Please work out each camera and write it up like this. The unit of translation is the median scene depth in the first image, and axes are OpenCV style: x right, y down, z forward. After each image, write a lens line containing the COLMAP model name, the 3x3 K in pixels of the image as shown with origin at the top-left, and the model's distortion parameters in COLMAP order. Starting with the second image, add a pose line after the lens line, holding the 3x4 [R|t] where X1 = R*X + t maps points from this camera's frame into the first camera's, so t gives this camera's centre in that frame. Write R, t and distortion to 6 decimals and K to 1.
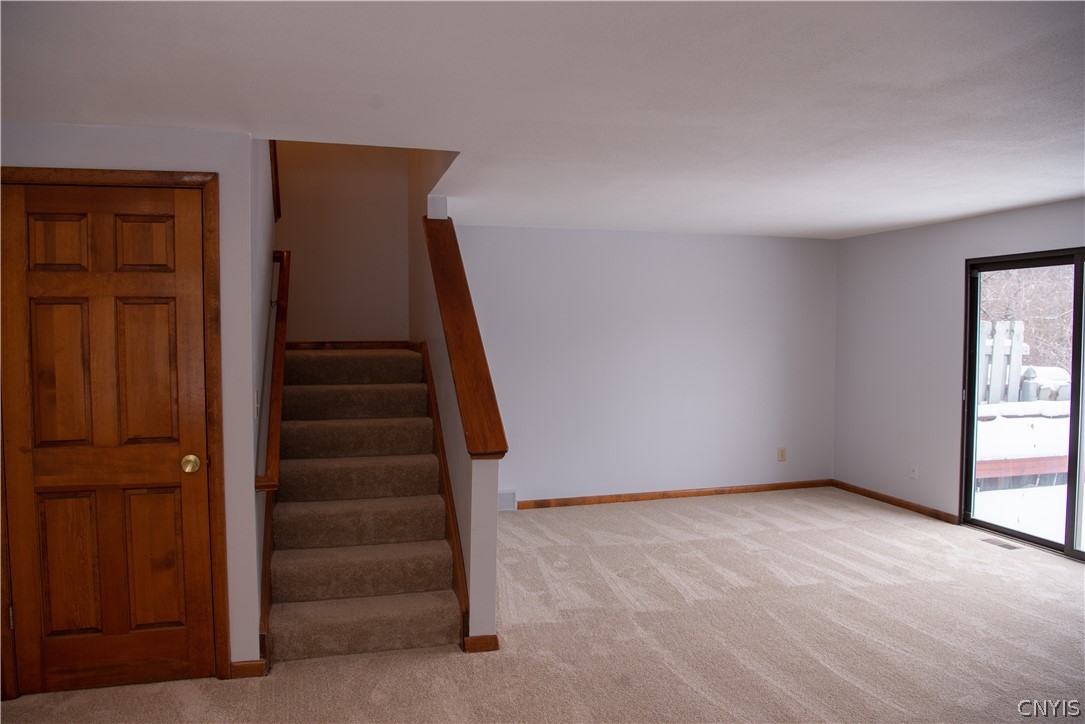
lens RADIAL K [[743.0, 0, 543.2], [0, 743.0, 359.7], [0, 0, 1]] dist [-0.064694, 0.005882]
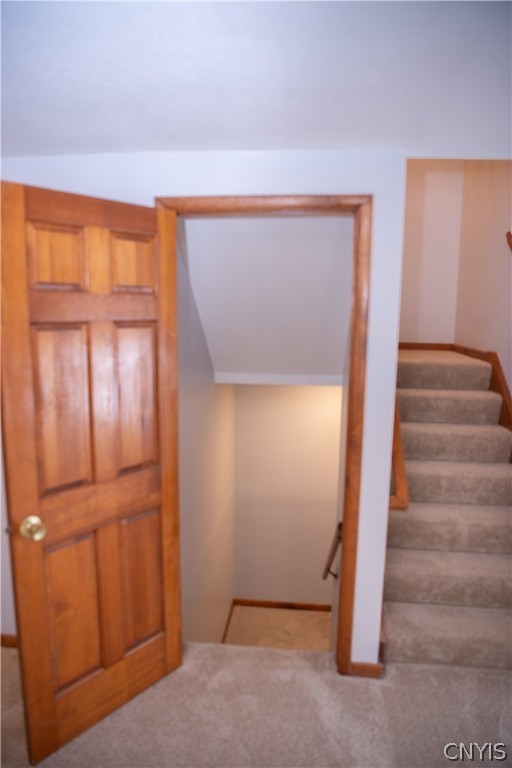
lens RADIAL K [[525.9, 0, 252.8], [0, 525.9, 386.2], [0, 0, 1]] dist [-0.064694, 0.005882]
pose [[0.925902, 0.070333, -0.371159, -0.296161], [-0.031803, 0.993540, 0.108935, -0.067872], [0.376423, -0.089059, 0.922157, 0.259756]]
